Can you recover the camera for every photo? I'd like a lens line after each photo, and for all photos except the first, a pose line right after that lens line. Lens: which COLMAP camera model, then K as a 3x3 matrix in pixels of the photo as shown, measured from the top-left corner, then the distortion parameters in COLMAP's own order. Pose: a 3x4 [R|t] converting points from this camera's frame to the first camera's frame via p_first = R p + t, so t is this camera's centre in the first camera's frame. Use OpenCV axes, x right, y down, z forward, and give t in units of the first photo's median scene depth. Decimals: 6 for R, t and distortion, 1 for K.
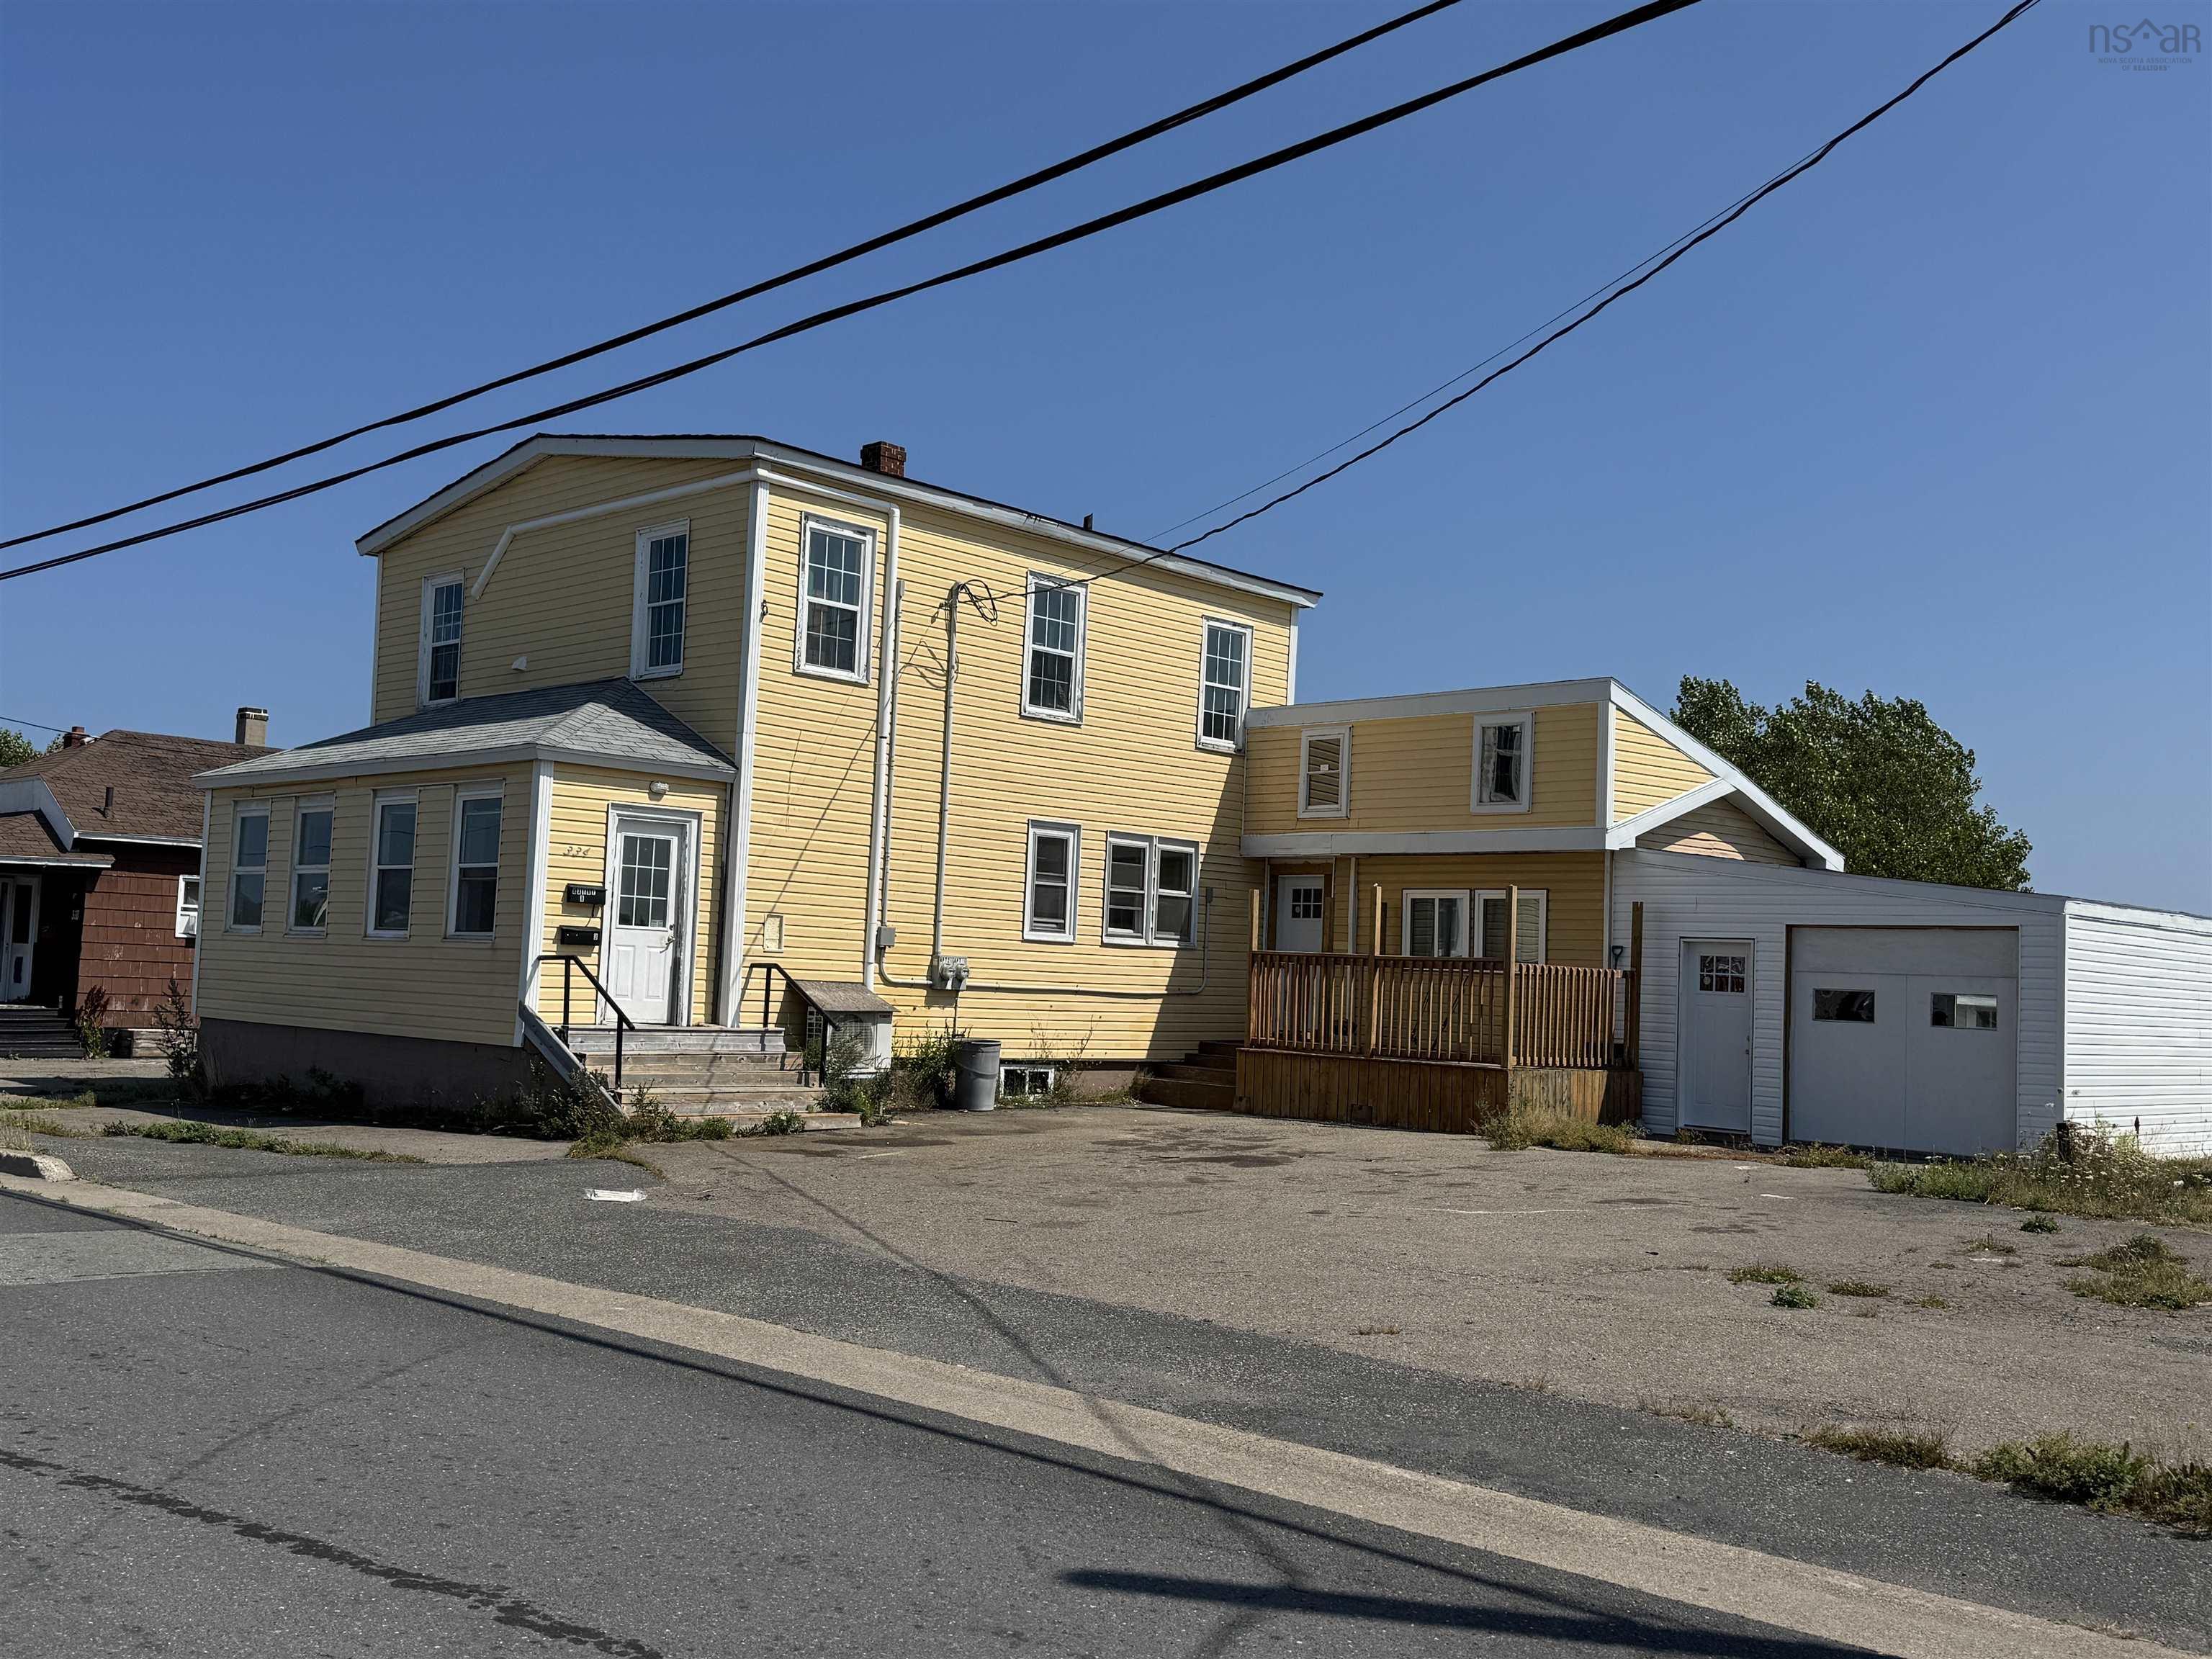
lens RADIAL K [[2062.1, 0, 1106.0], [0, 2062.1, 829.5], [0, 0, 1]] dist [0.124630, -0.120647]
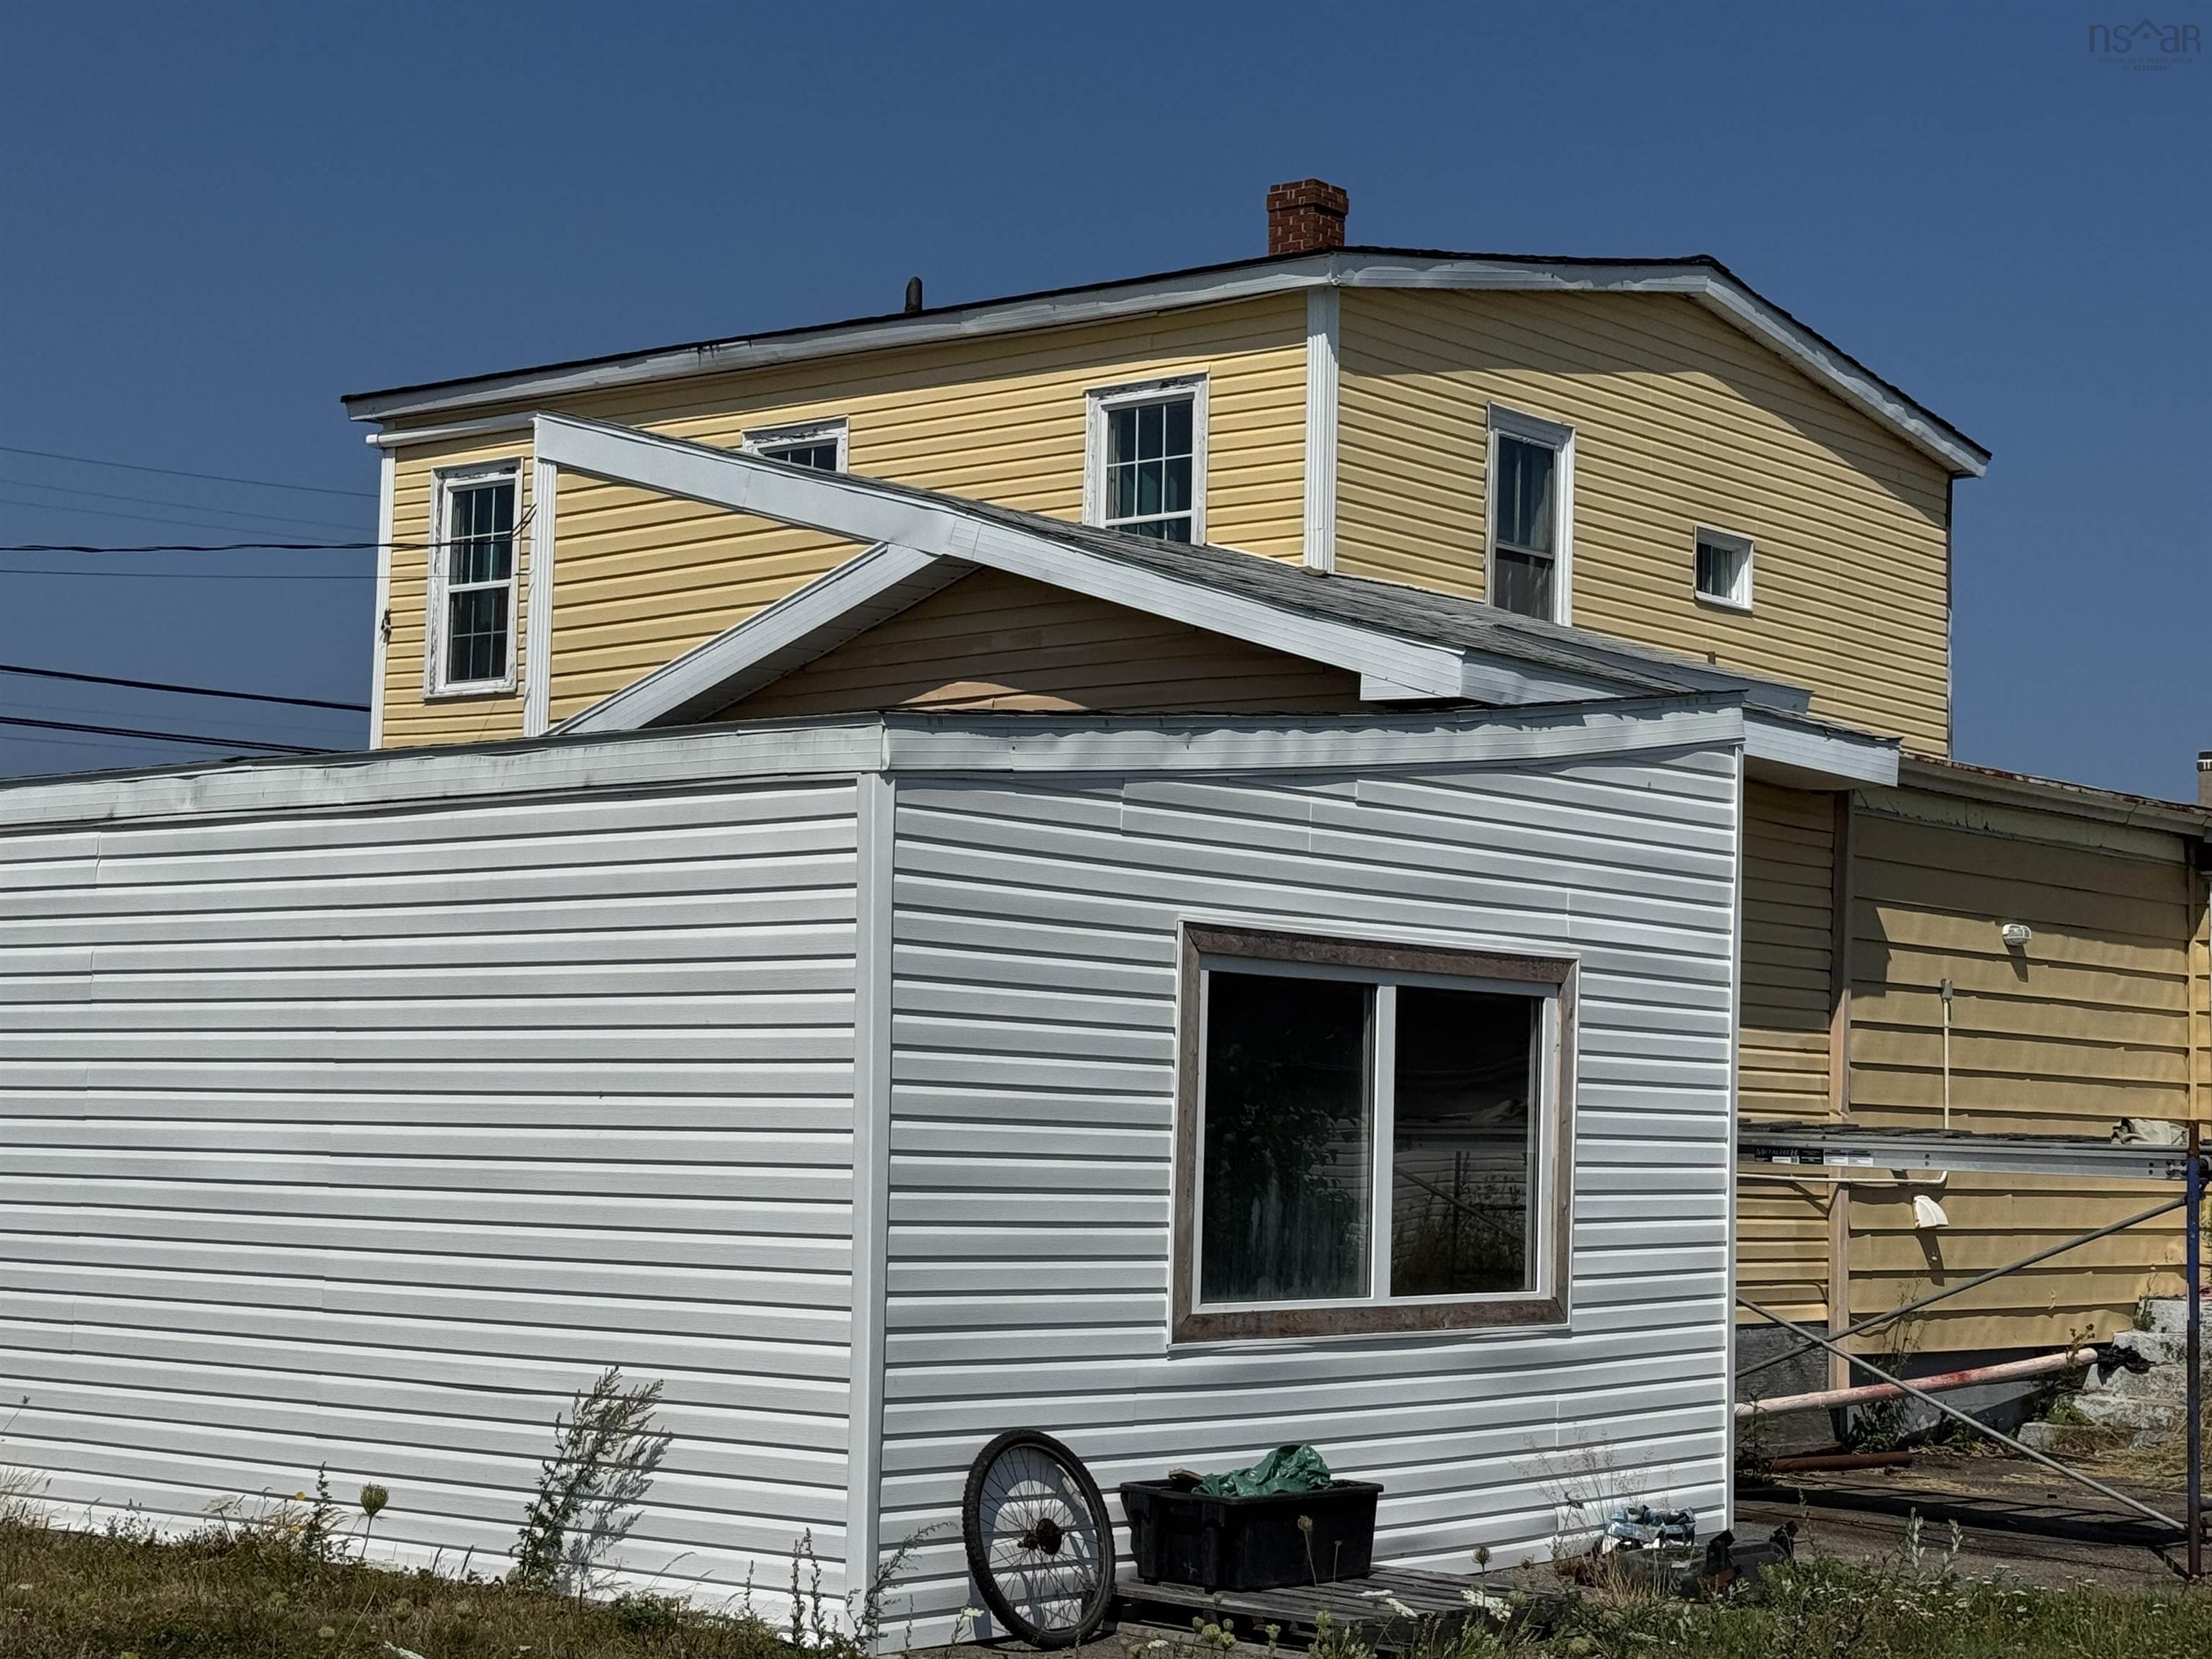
lens RADIAL K [[3741.3, 0, 1108.0], [0, 3741.3, 834.2], [0, 0, 1]] dist [0.172259, 0.012787]
pose [[0.077956, -0.117698, -0.989985, 1.078549], [0.052800, 0.992101, -0.113791, 0.121341], [0.995558, -0.043401, 0.083555, 1.077051]]
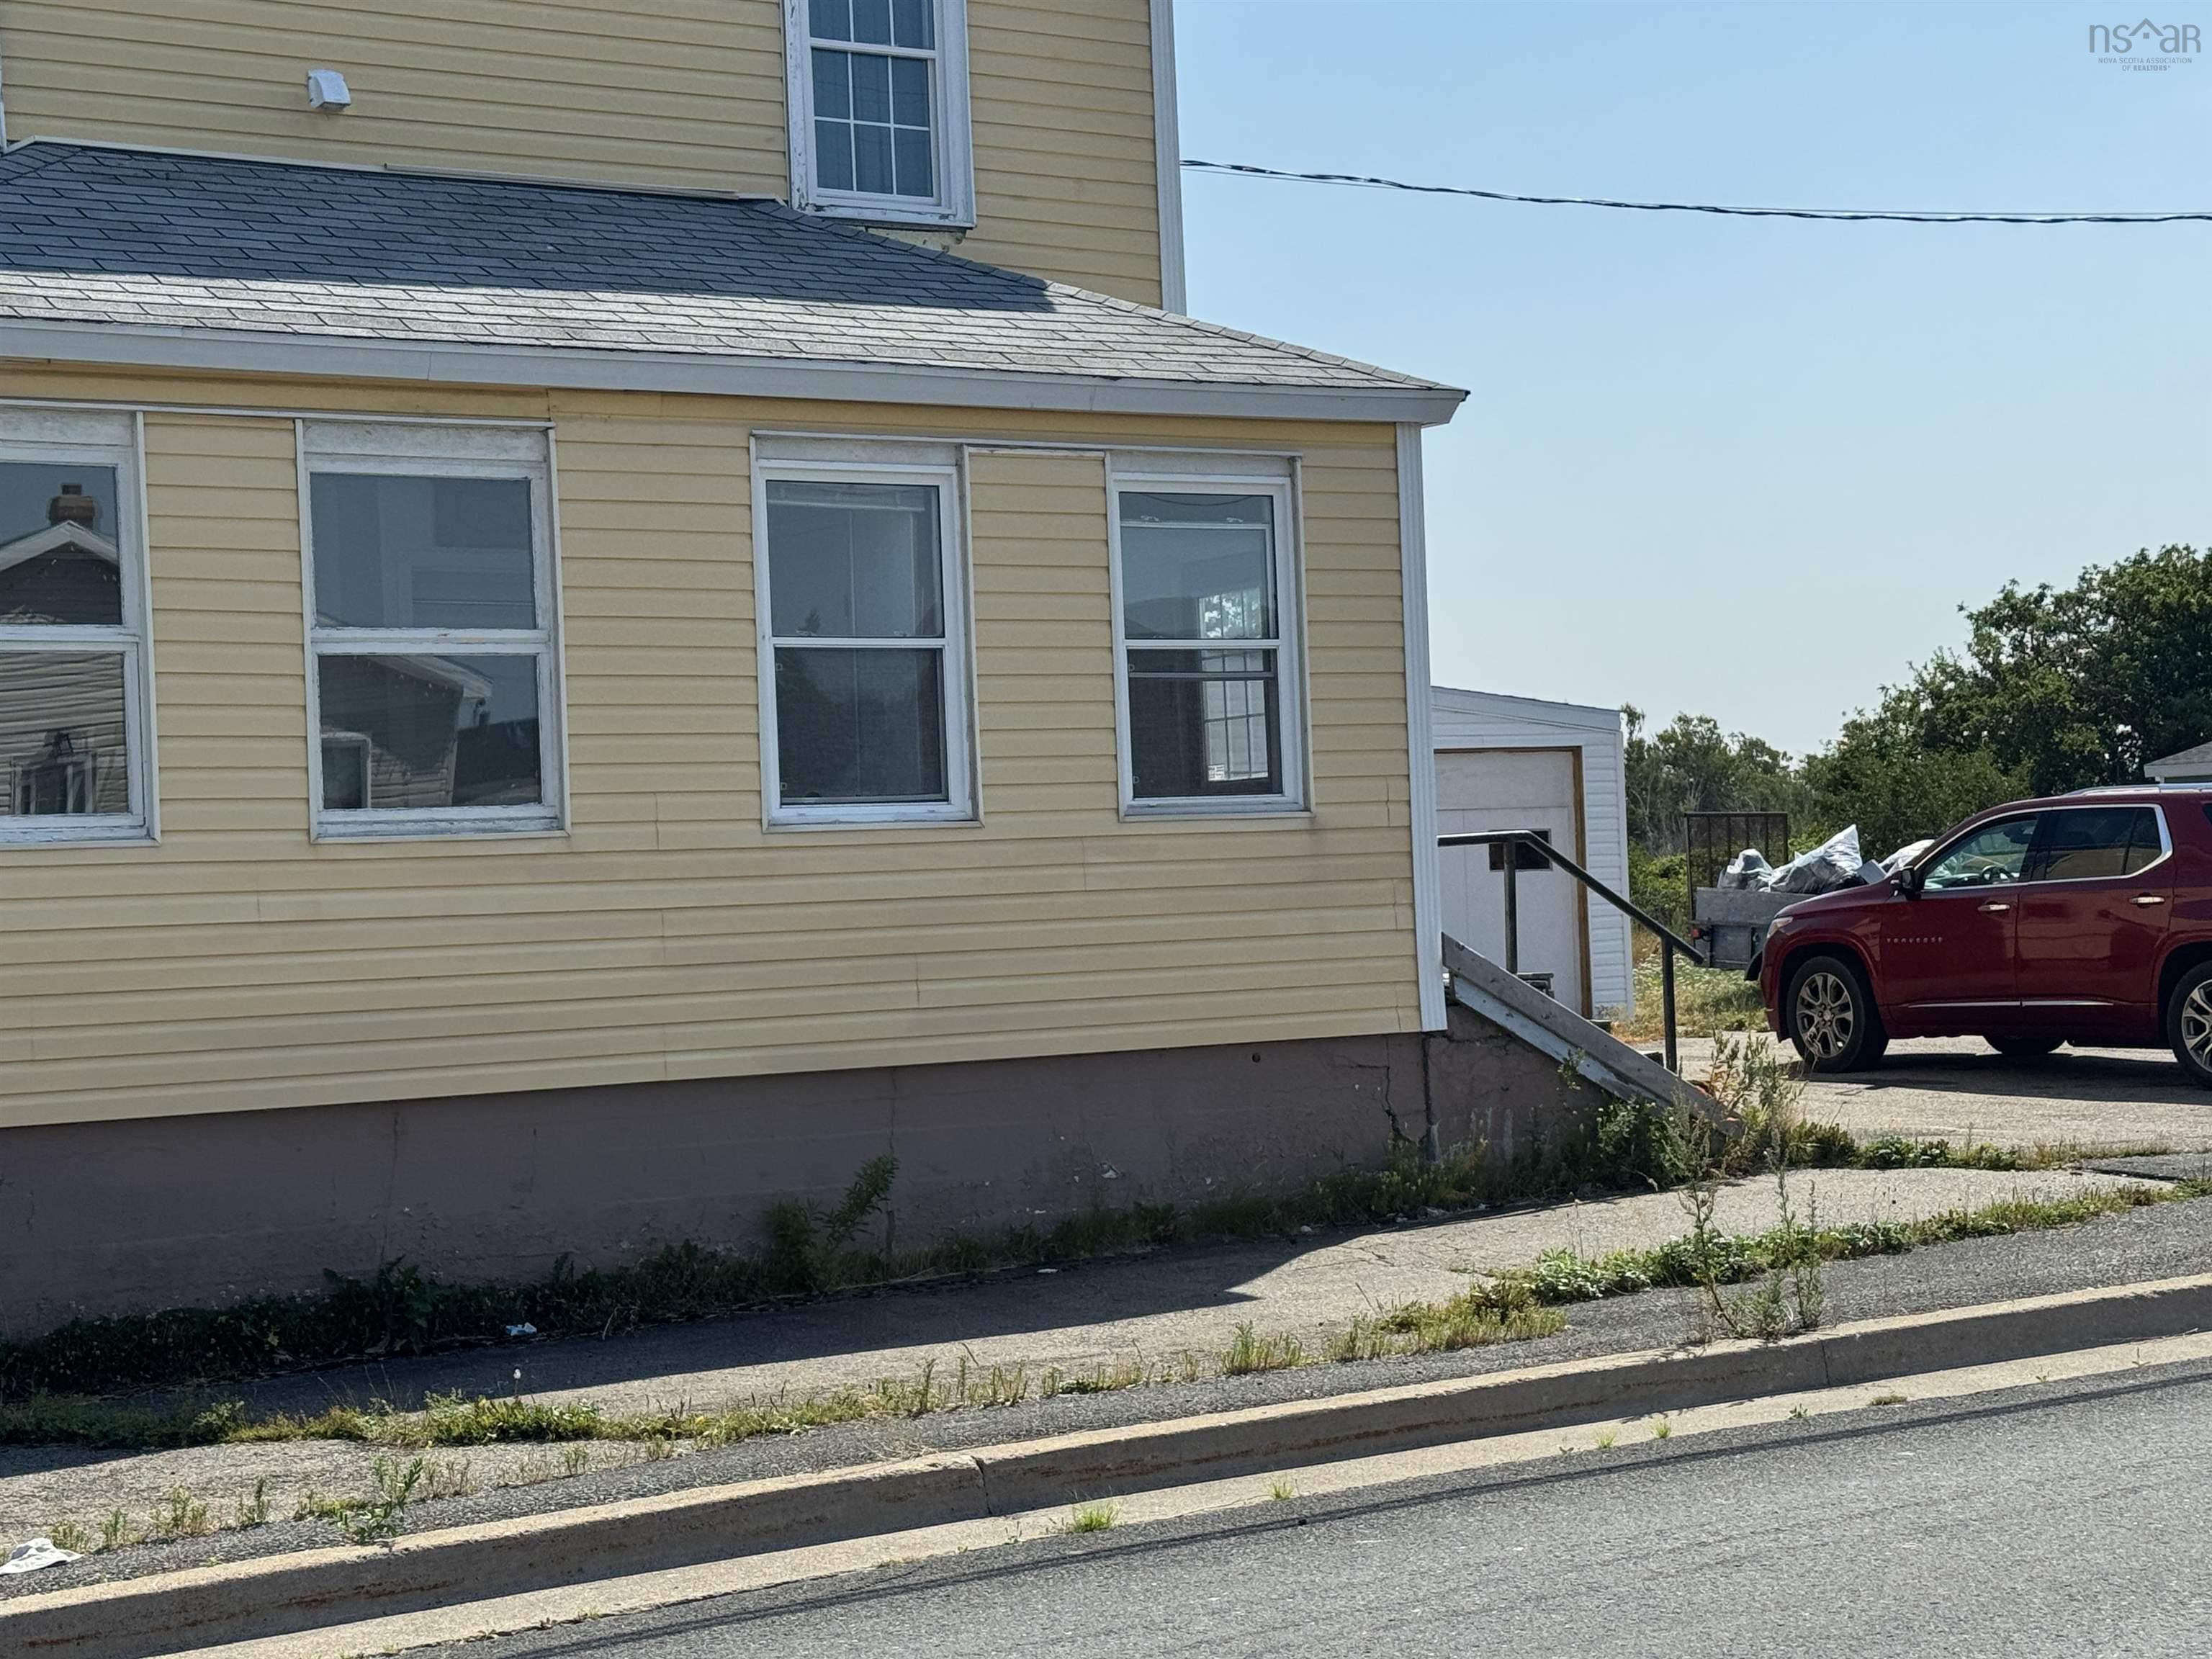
lens RADIAL K [[3741.3, 0, 1108.0], [0, 3741.3, 834.2], [0, 0, 1]] dist [0.172259, 0.012787]
pose [[0.219596, -0.032628, 0.975045, -0.982803], [-0.023883, 0.998961, 0.038807, 0.024547], [-0.975298, -0.031809, 0.218589, 0.771222]]
